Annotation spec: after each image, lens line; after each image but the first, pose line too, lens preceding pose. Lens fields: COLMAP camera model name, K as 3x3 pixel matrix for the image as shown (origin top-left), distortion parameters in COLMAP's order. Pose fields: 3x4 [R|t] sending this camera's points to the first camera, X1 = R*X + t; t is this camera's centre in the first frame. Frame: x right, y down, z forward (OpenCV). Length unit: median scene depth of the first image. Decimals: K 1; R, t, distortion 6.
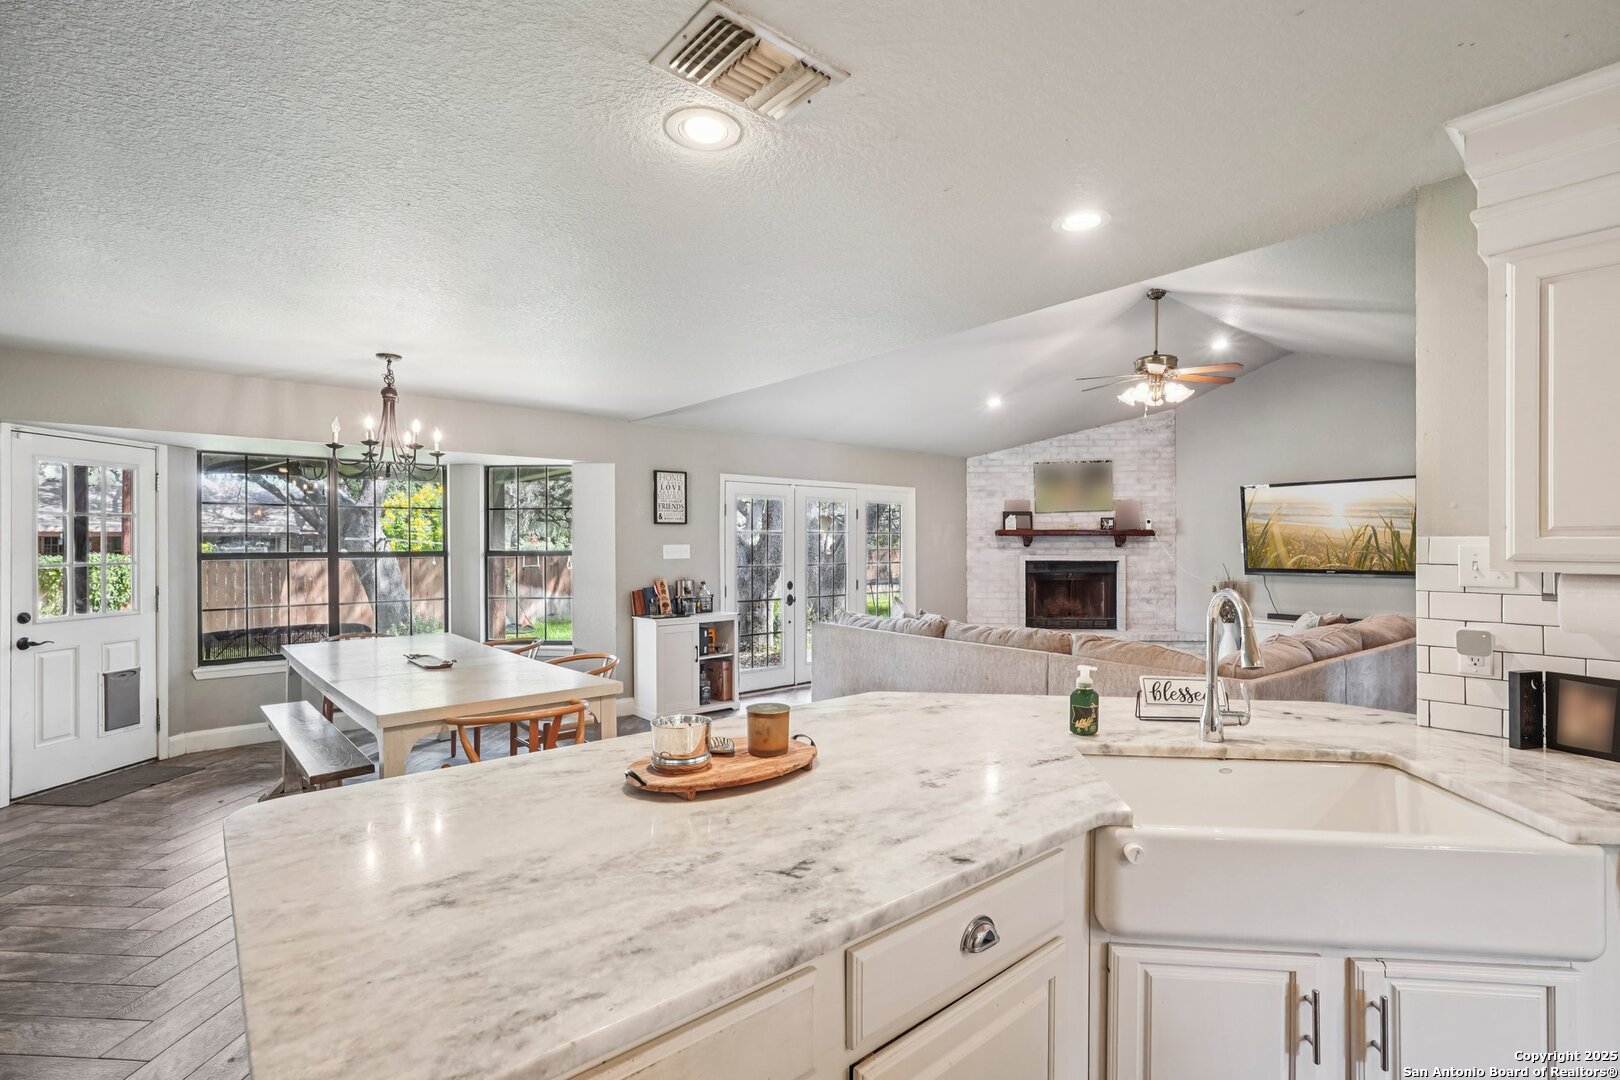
lens RADIAL K [[745.3, 0, 820.1], [0, 745.3, 547.9], [0, 0, 1]] dist [-0.002189, 0.000057]
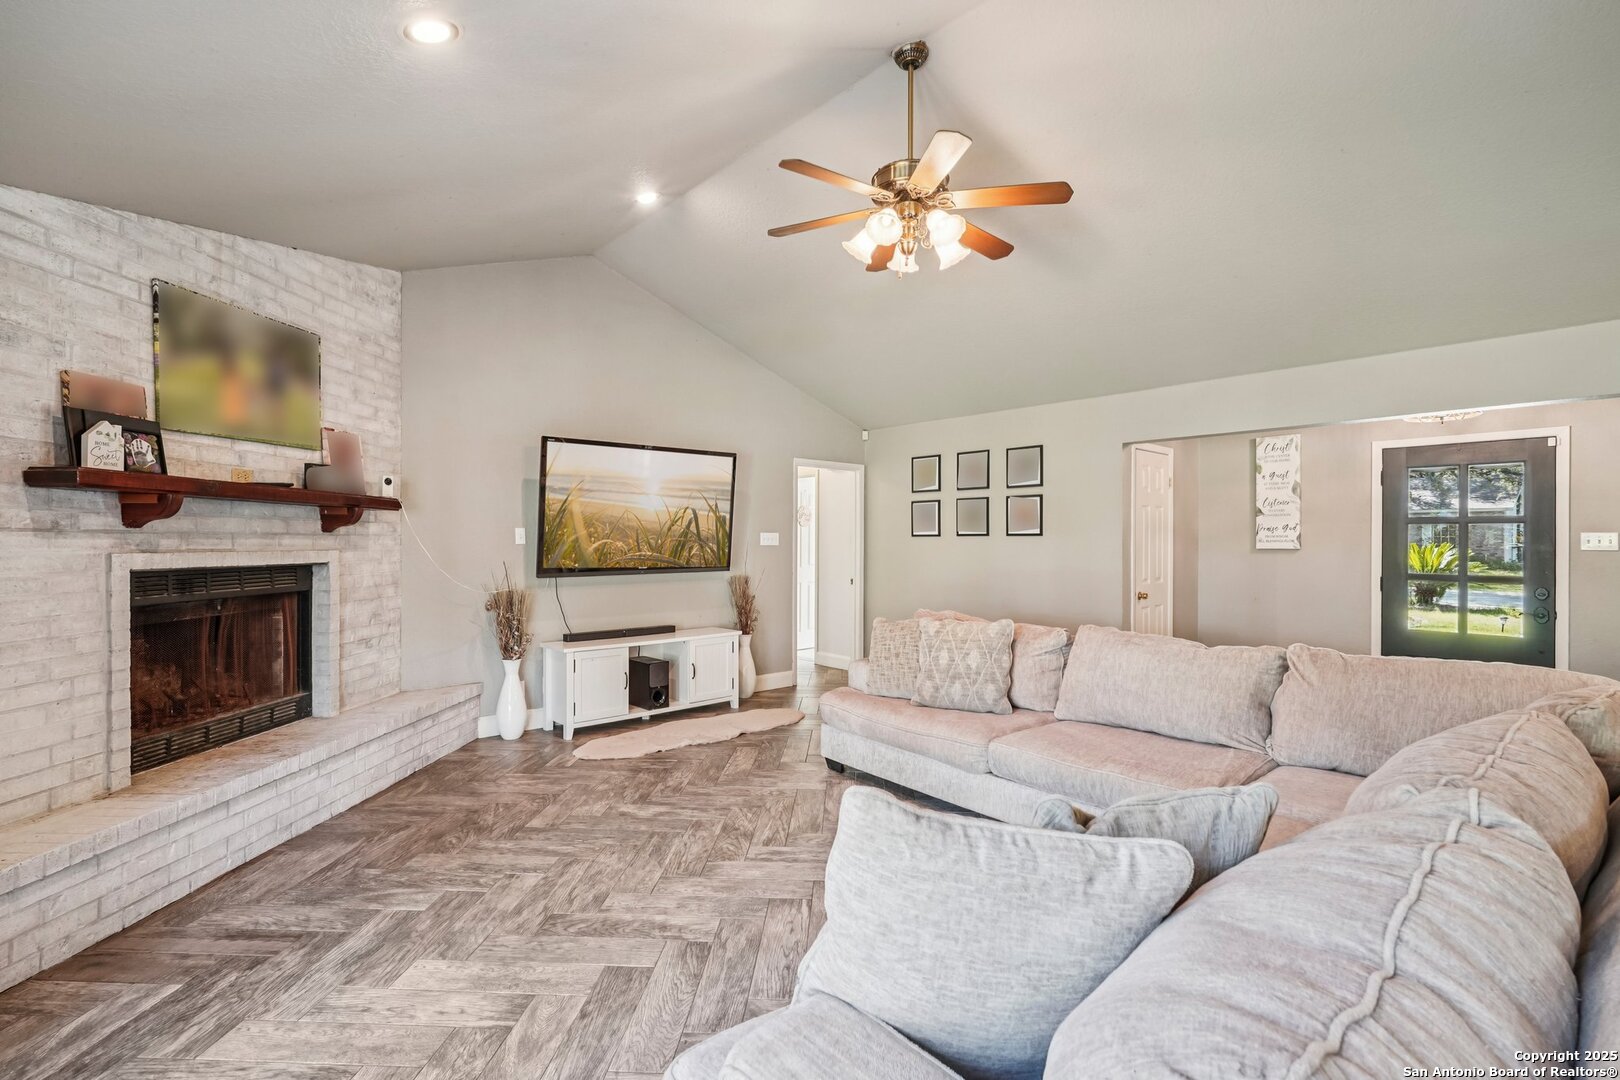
lens RADIAL K [[725.4, 0, 810.0], [0, 725.4, 540.0], [0, 0, 1]] dist [-0.001663, 0.000193]
pose [[-0.020571, 0.000790, 0.999788, -0.067079], [0.002472, 0.999997, -0.000740, 0.007165], [-0.999785, 0.002456, -0.020573, 1.062039]]
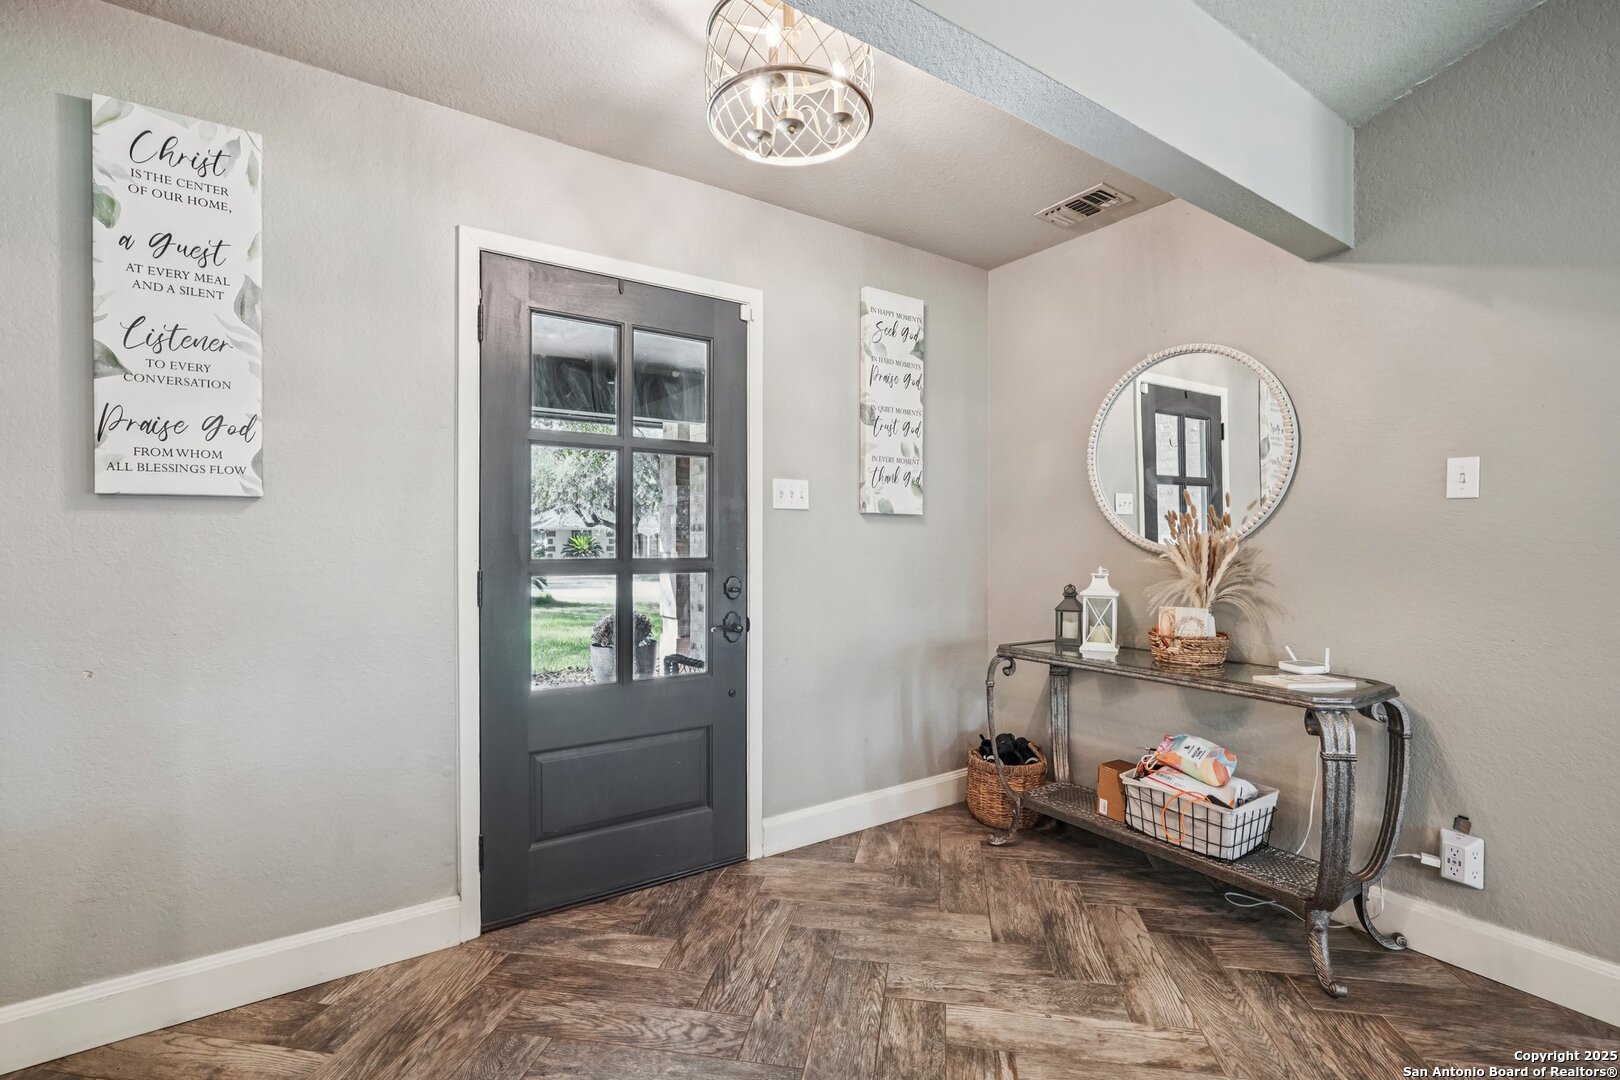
lens RADIAL K [[729.7, 0, 810.0], [0, 729.7, 540.0], [0, 0, 1]] dist [-0.012199, 0.006043]
pose [[-0.994882, -0.000841, 0.101039, 0.621970], [-0.000188, 0.999979, 0.006472, 0.036329], [-0.101042, 0.006420, -0.994861, 0.673305]]
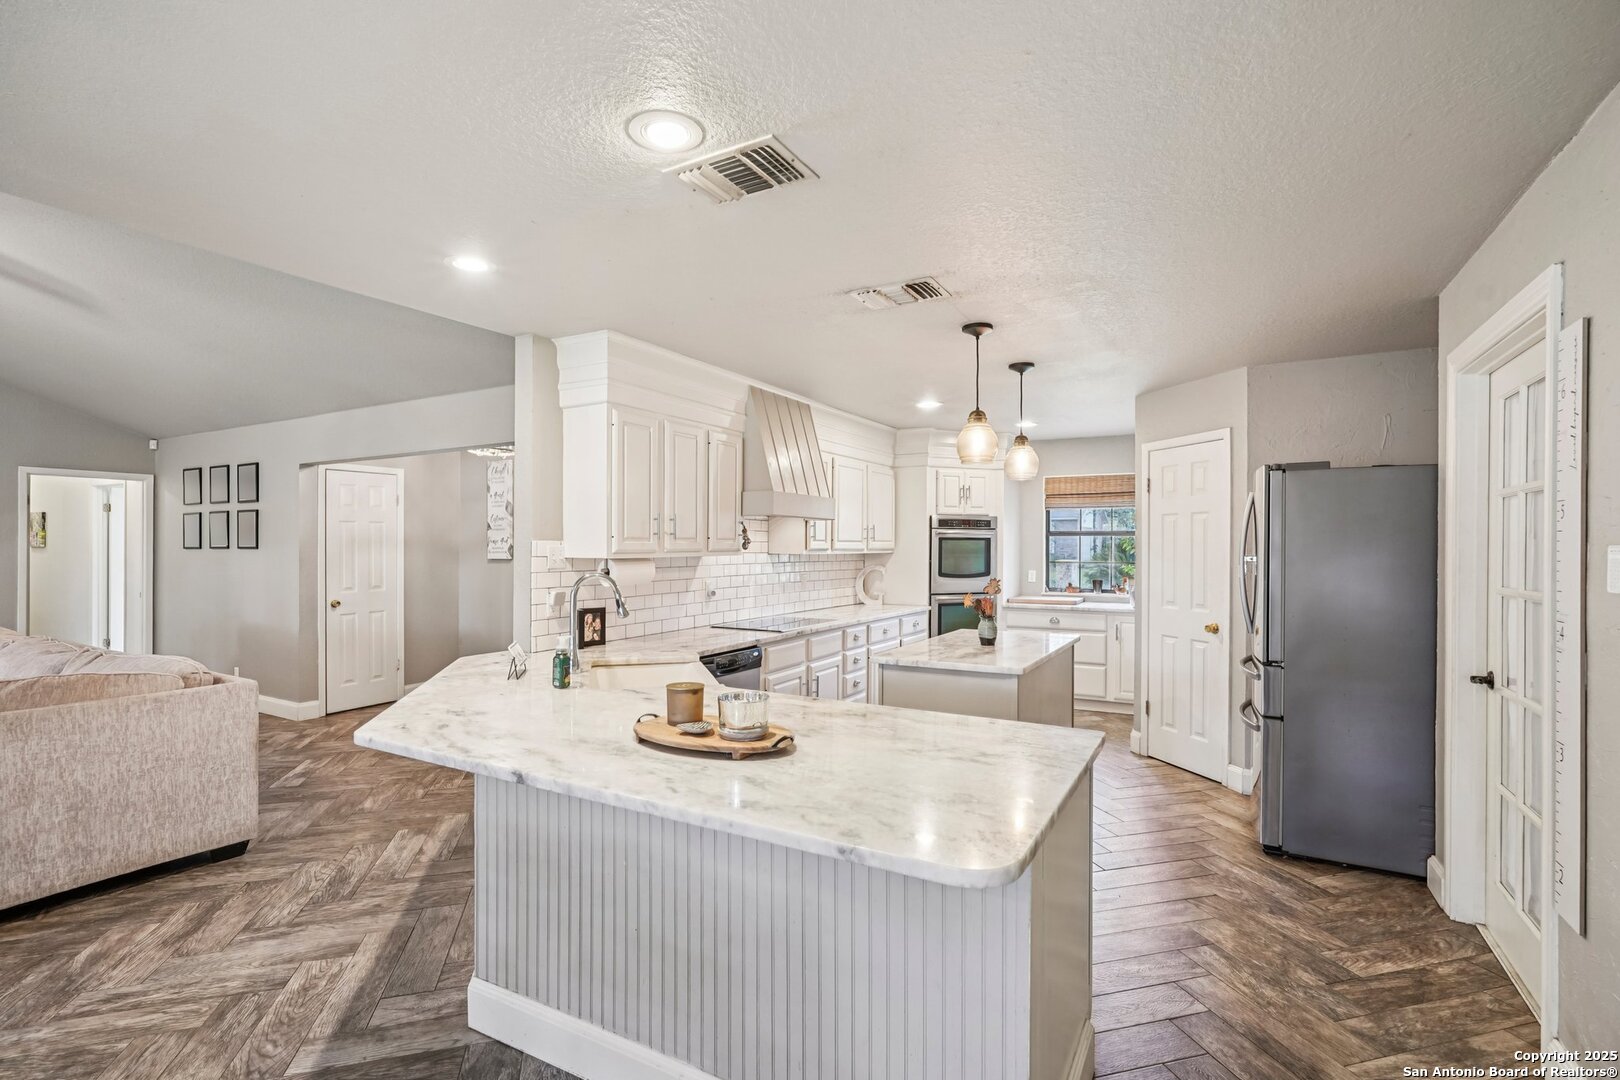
lens RADIAL K [[749.5, 0, 810.6], [0, 749.5, 555.0], [0, 0, 1]] dist [-0.003613, -0.000241]
pose [[-0.344366, -0.013887, 0.938733, -0.359127], [0.007292, 0.999821, 0.017466, -0.003171], [-0.938807, 0.012860, -0.344203, 0.353875]]
